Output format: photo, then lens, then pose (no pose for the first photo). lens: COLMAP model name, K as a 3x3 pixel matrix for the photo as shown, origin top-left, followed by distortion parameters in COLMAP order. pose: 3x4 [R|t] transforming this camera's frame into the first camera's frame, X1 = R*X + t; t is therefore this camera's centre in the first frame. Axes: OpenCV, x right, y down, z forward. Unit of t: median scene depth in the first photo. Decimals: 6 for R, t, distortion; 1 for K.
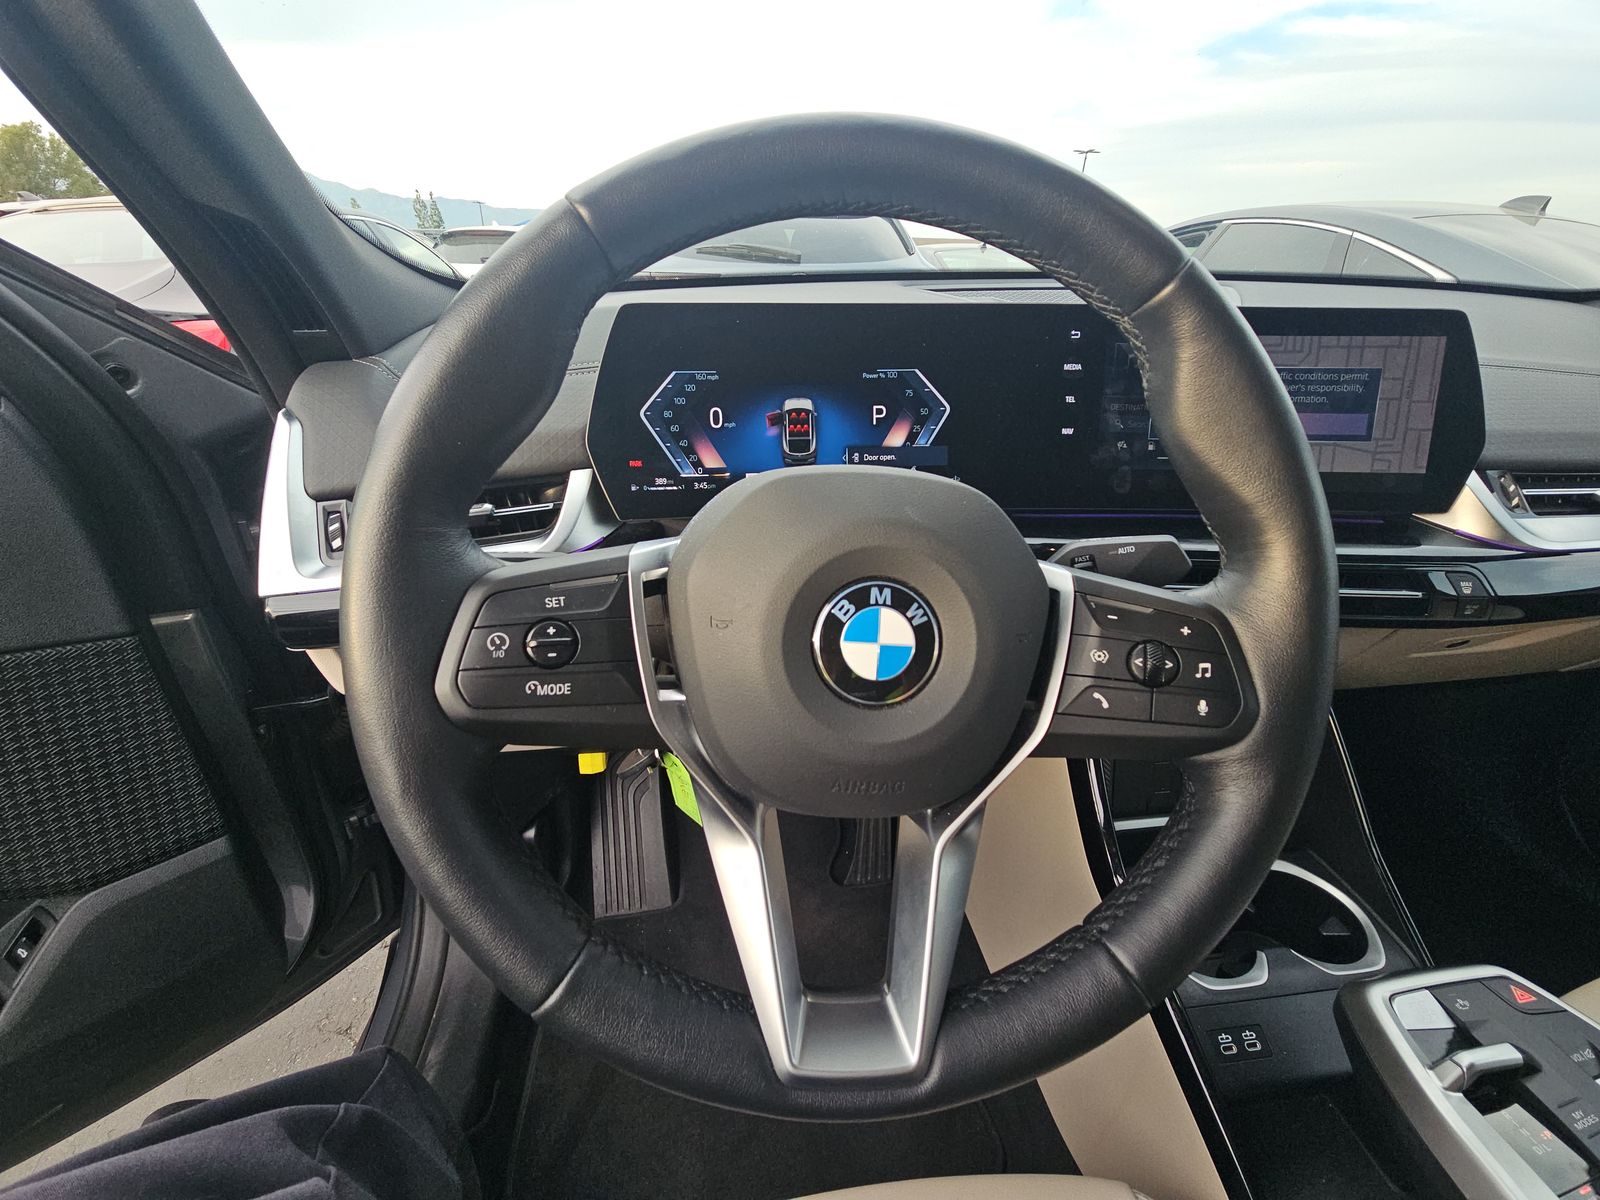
lens RADIAL K [[663.9, 0, 801.1], [0, 663.9, 588.0], [0, 0, 1]] dist [0.024310, -0.022450]
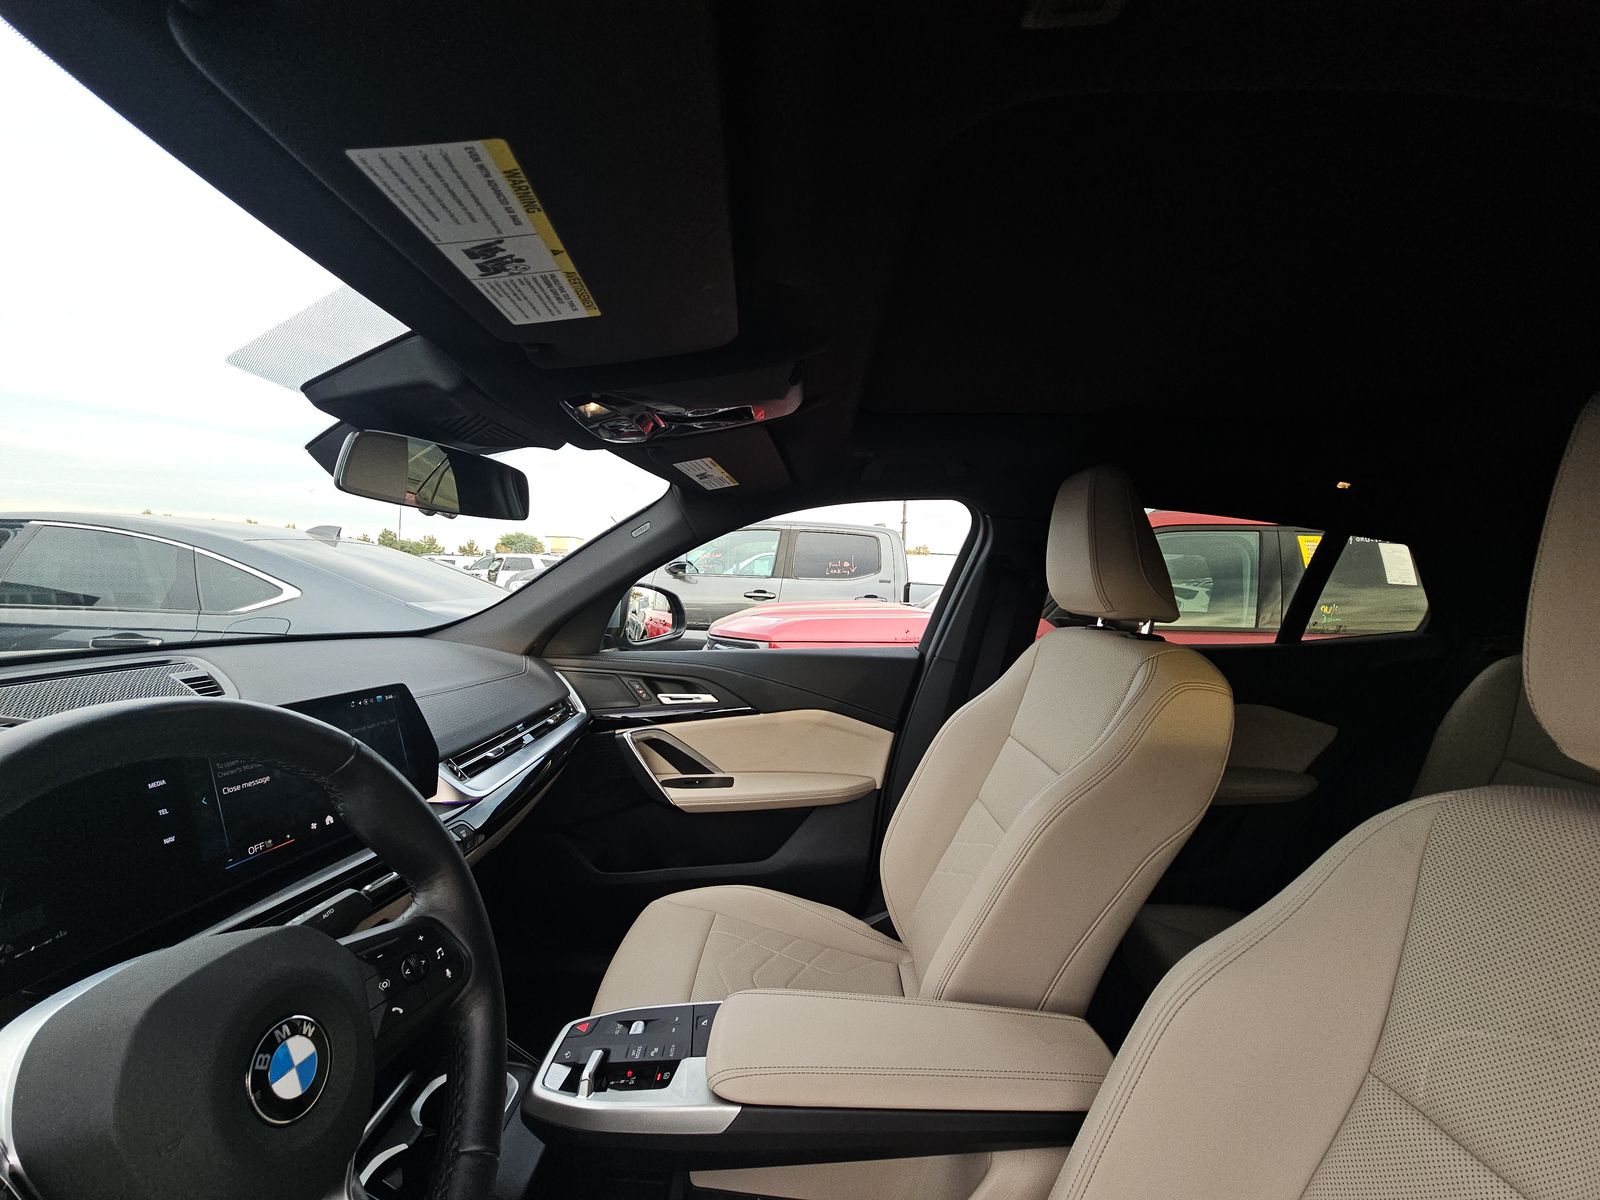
lens RADIAL K [[643.0, 0, 800.5], [0, 643.0, 593.1], [0, 0, 1]] dist [0.028997, -0.024495]
pose [[0.138381, -0.020583, 0.990165, -0.716432], [0.380935, 0.923975, -0.034031, -0.260697], [-0.914188, 0.381898, 0.135701, -0.348970]]
